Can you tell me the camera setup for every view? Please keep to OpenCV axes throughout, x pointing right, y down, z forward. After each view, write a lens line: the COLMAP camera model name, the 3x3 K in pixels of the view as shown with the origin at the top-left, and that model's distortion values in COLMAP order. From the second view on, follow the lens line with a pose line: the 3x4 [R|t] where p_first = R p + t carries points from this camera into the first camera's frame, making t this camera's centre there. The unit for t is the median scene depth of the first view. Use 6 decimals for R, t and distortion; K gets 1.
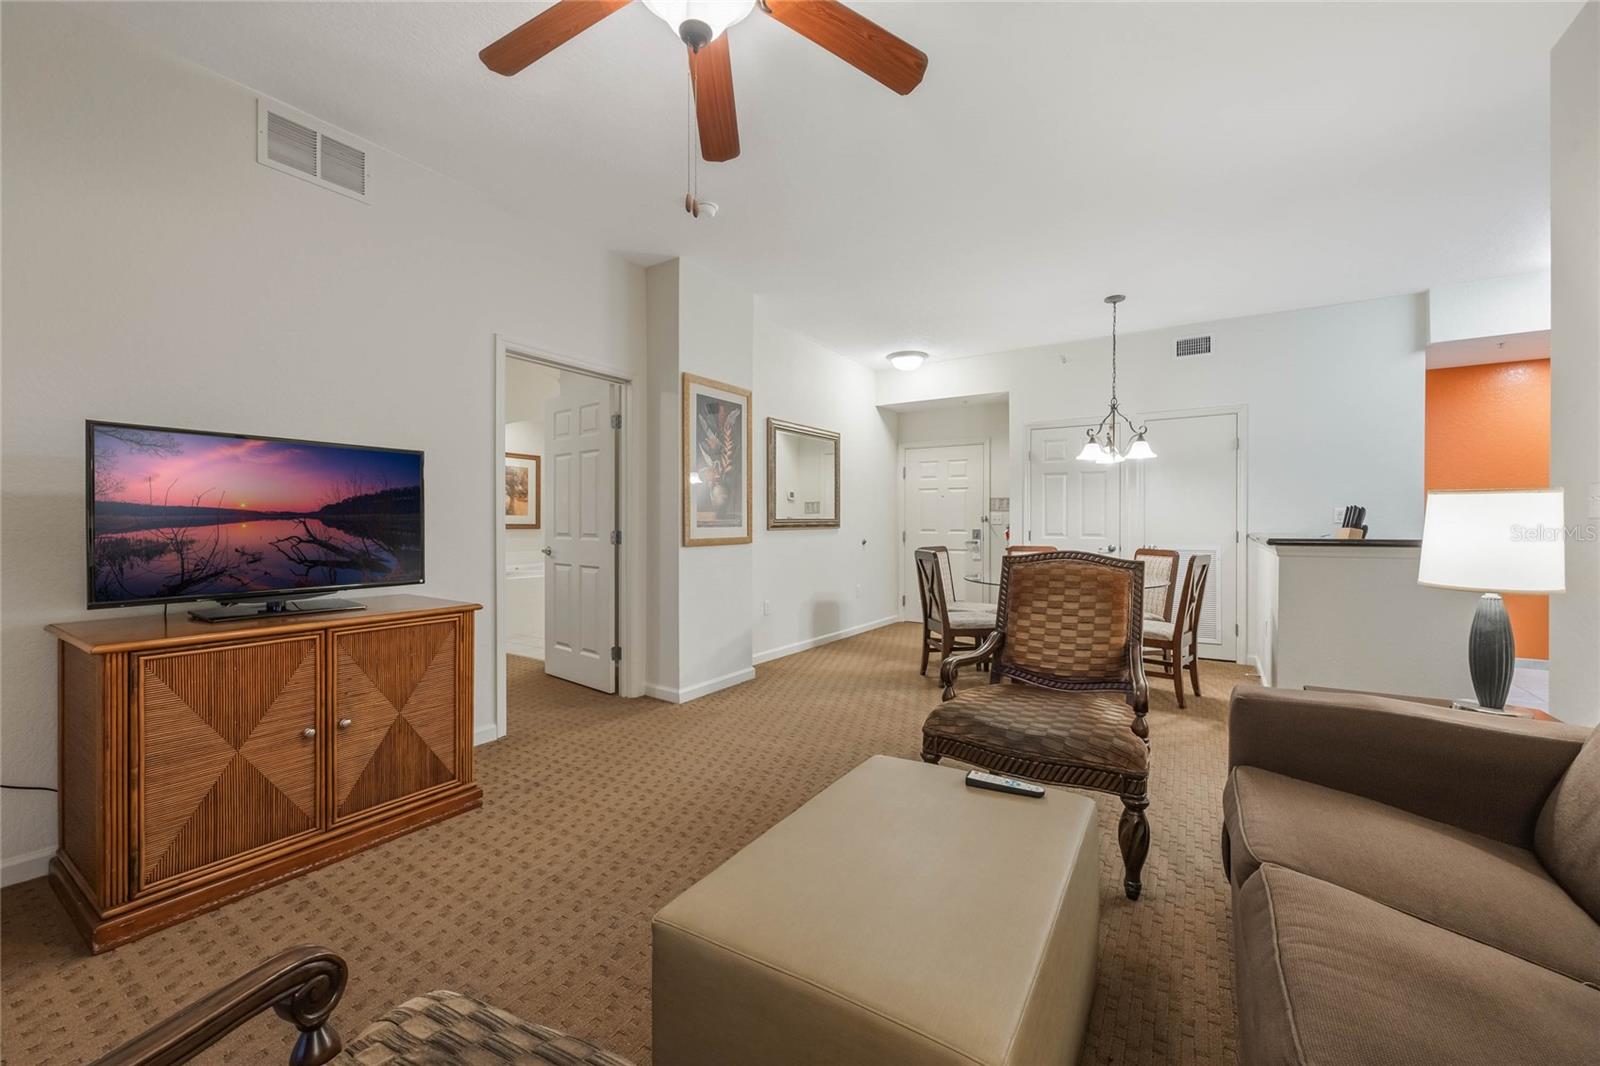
lens RADIAL K [[618.8, 0, 802.1], [0, 618.8, 534.3], [0, 0, 1]] dist [-0.002040, 0.000012]
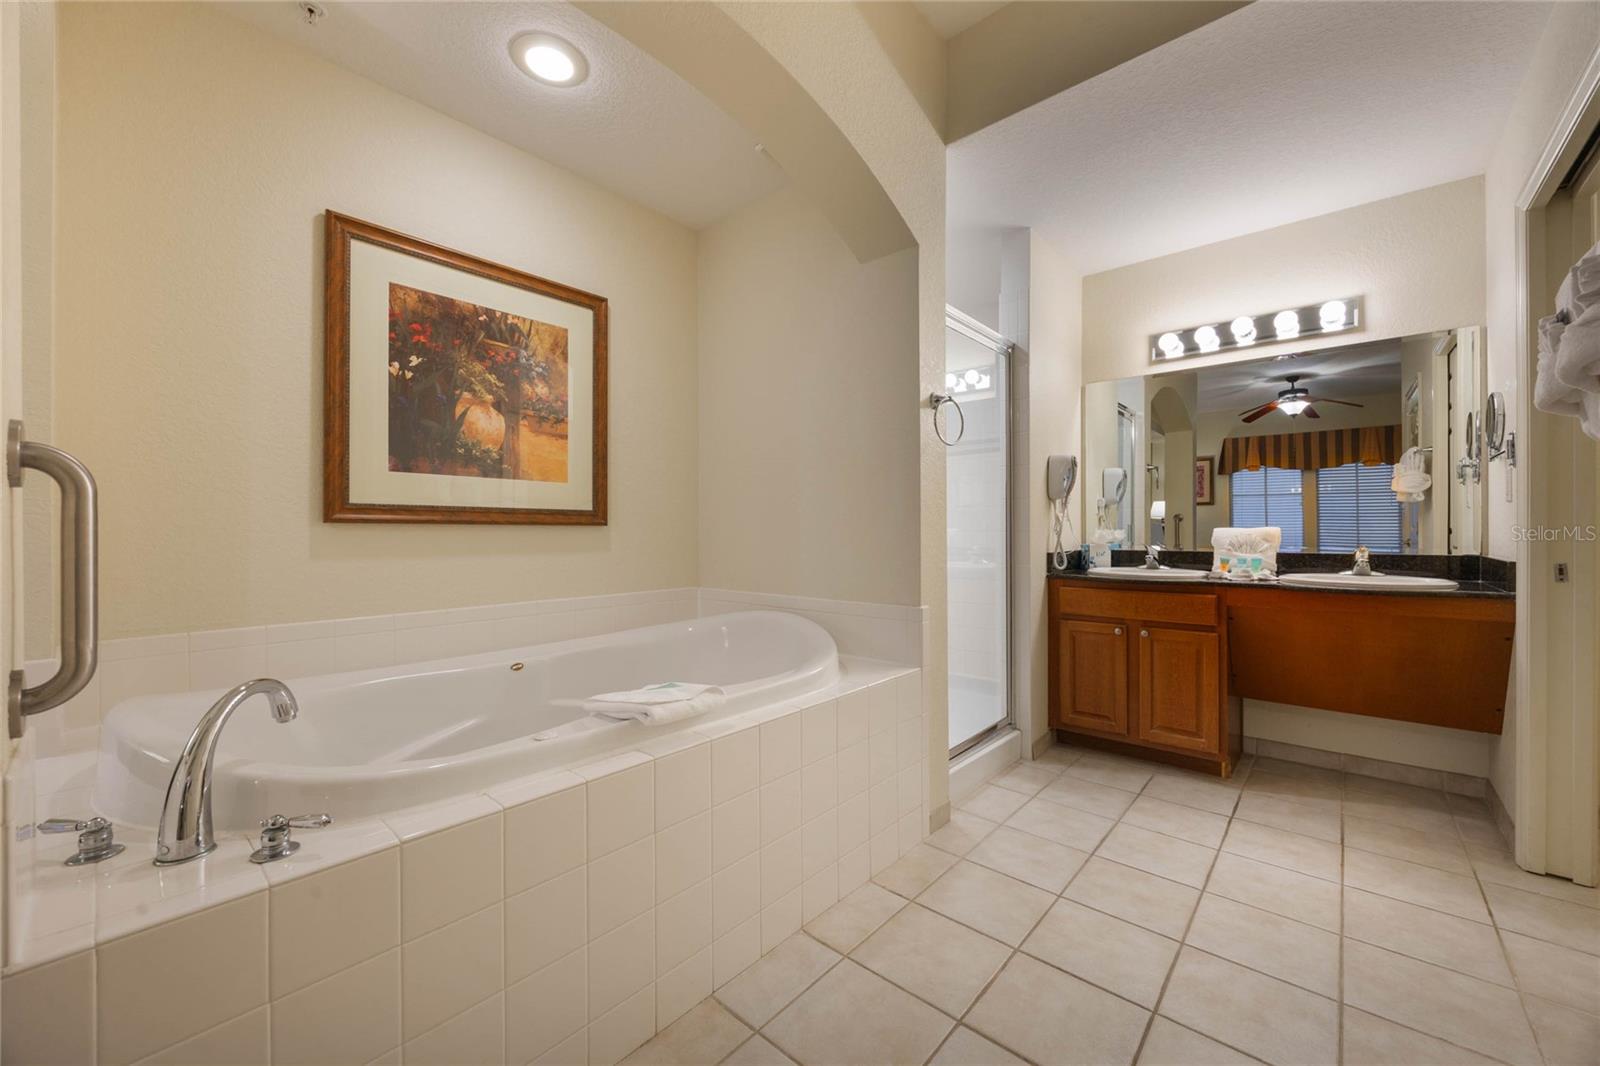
lens RADIAL K [[618.8, 0, 800.2], [0, 618.8, 531.4], [0, 0, 1]] dist [-0.002040, 0.000012]
pose [[0.987379, -0.003699, -0.158334, -0.492628], [0.001090, 0.999862, -0.016563, -0.001414], [0.158374, 0.016181, 0.987247, 1.258943]]
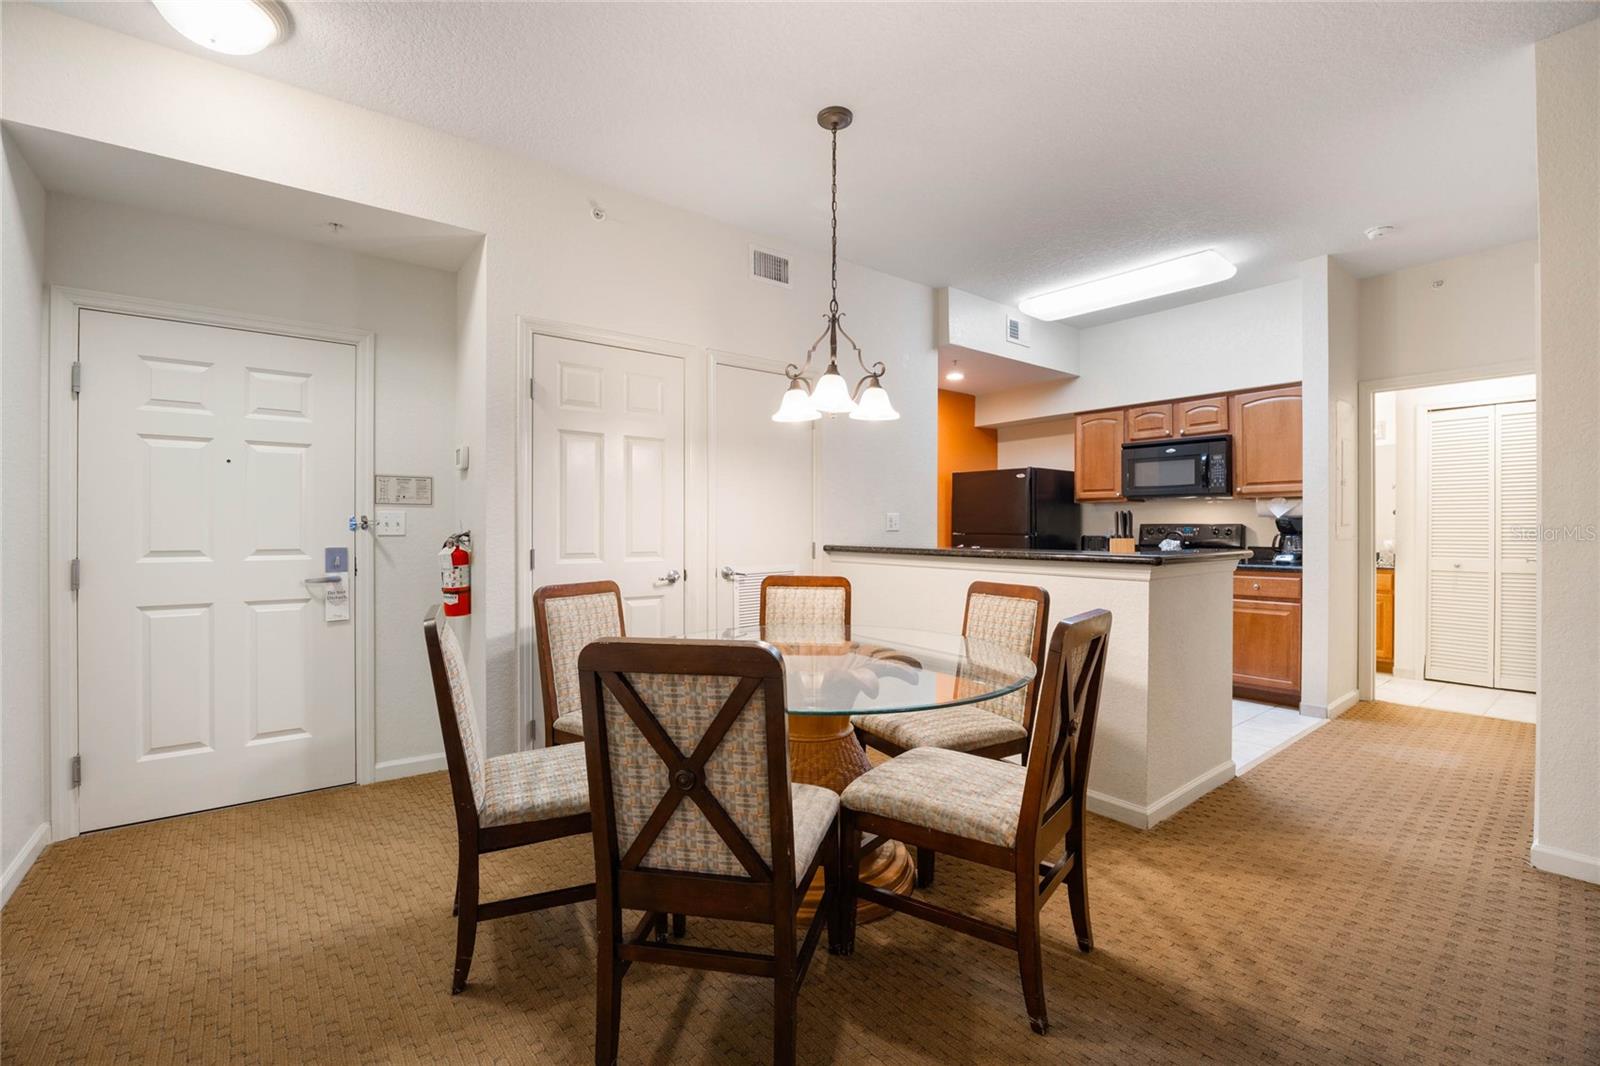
lens RADIAL K [[687.9, 0, 798.3], [0, 687.9, 530.7], [0, 0, 1]] dist [-0.024796, 0.002417]
pose [[0.325687, -0.004295, 0.945468, -0.071635], [0.016490, 0.999863, -0.001138, -0.021228], [-0.945334, 0.015962, 0.325713, 0.878575]]
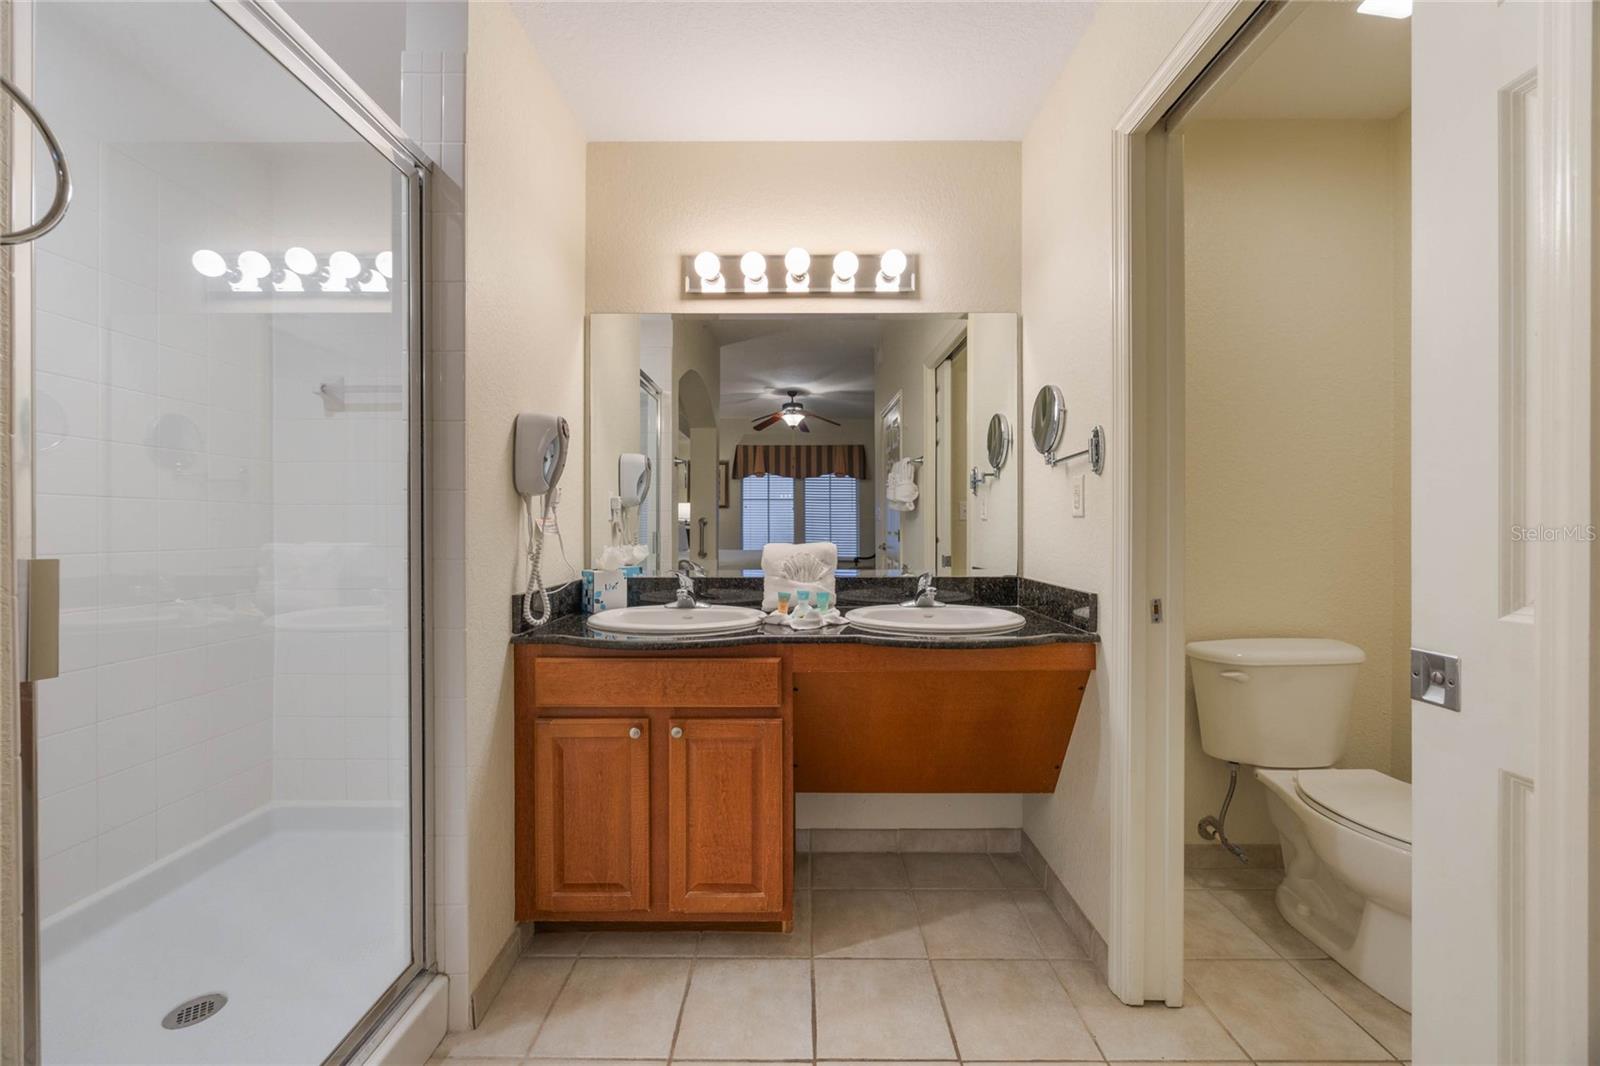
lens RADIAL K [[618.8, 0, 801.5], [0, 618.8, 526.2], [0, 0, 1]] dist [-0.002040, 0.000012]
pose [[0.846397, -0.001496, 0.532551, -0.379148], [0.011655, 0.999809, -0.015715, -0.022040], [-0.532425, 0.019508, 0.846252, 1.584880]]
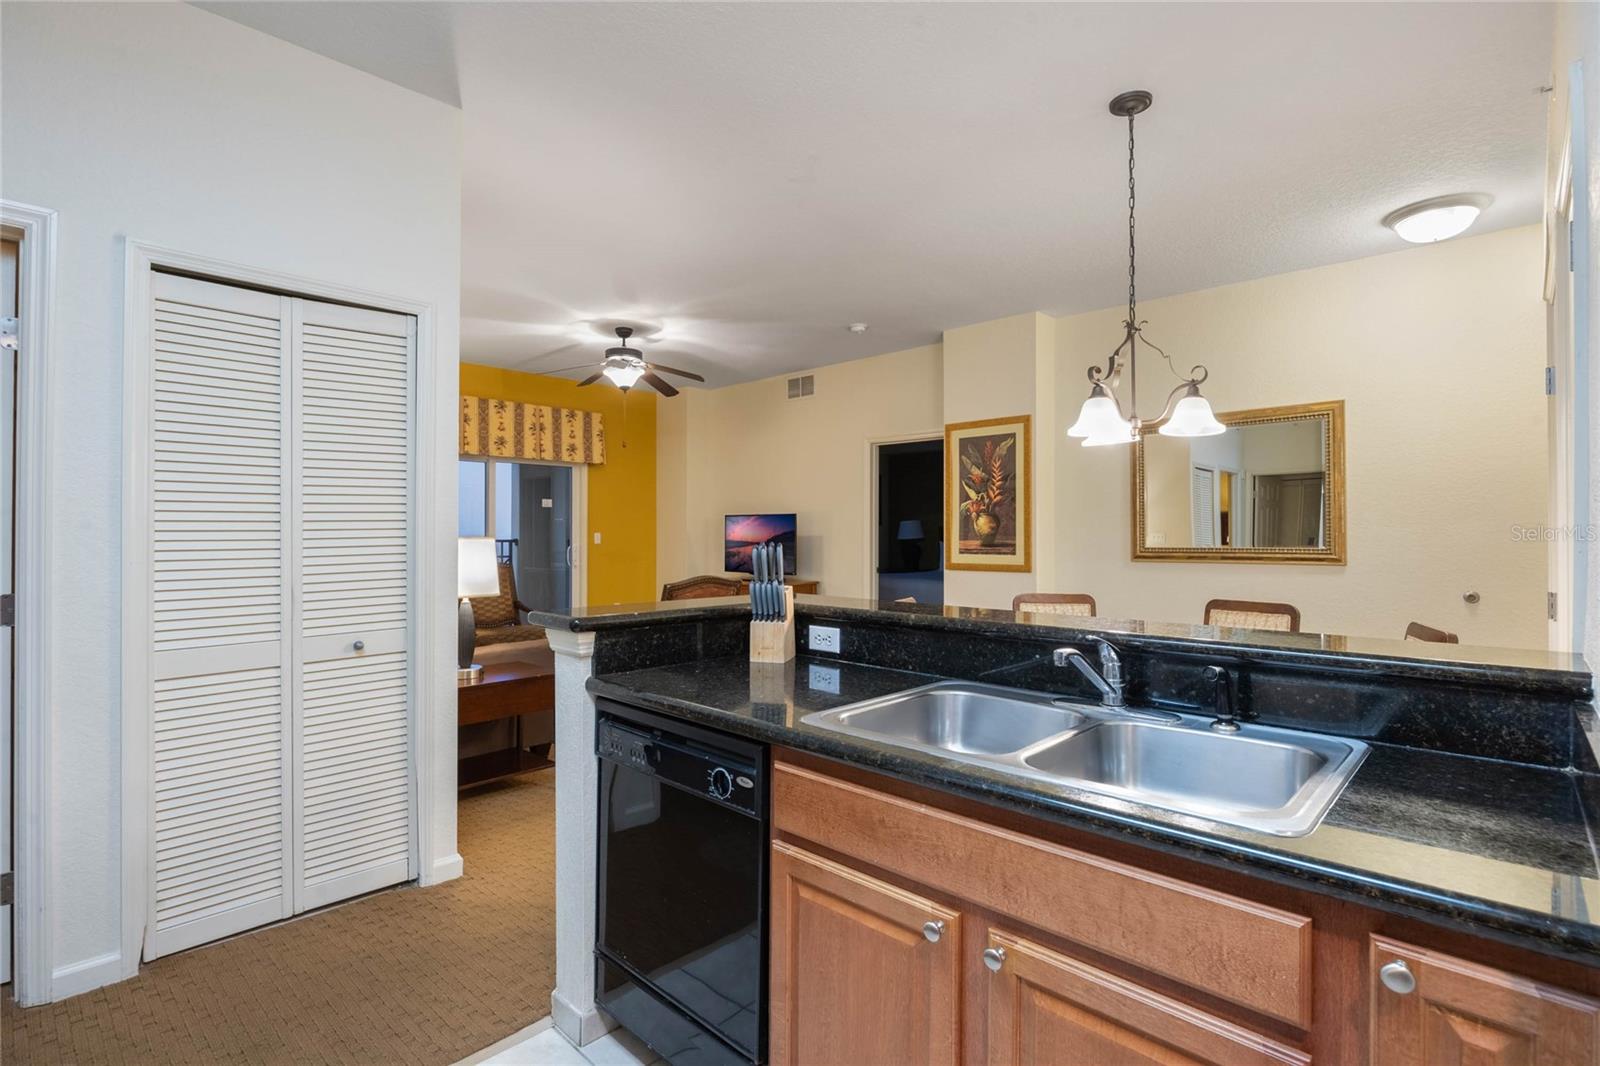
lens RADIAL K [[755.6, 0, 805.4], [0, 755.6, 532.9], [0, 0, 1]] dist [-0.010934, 0.000814]
pose [[-0.185388, -0.001803, -0.982664, 1.175536], [-0.018623, 0.999825, 0.001679, -0.043484], [0.982489, 0.018611, -0.185389, 0.904166]]
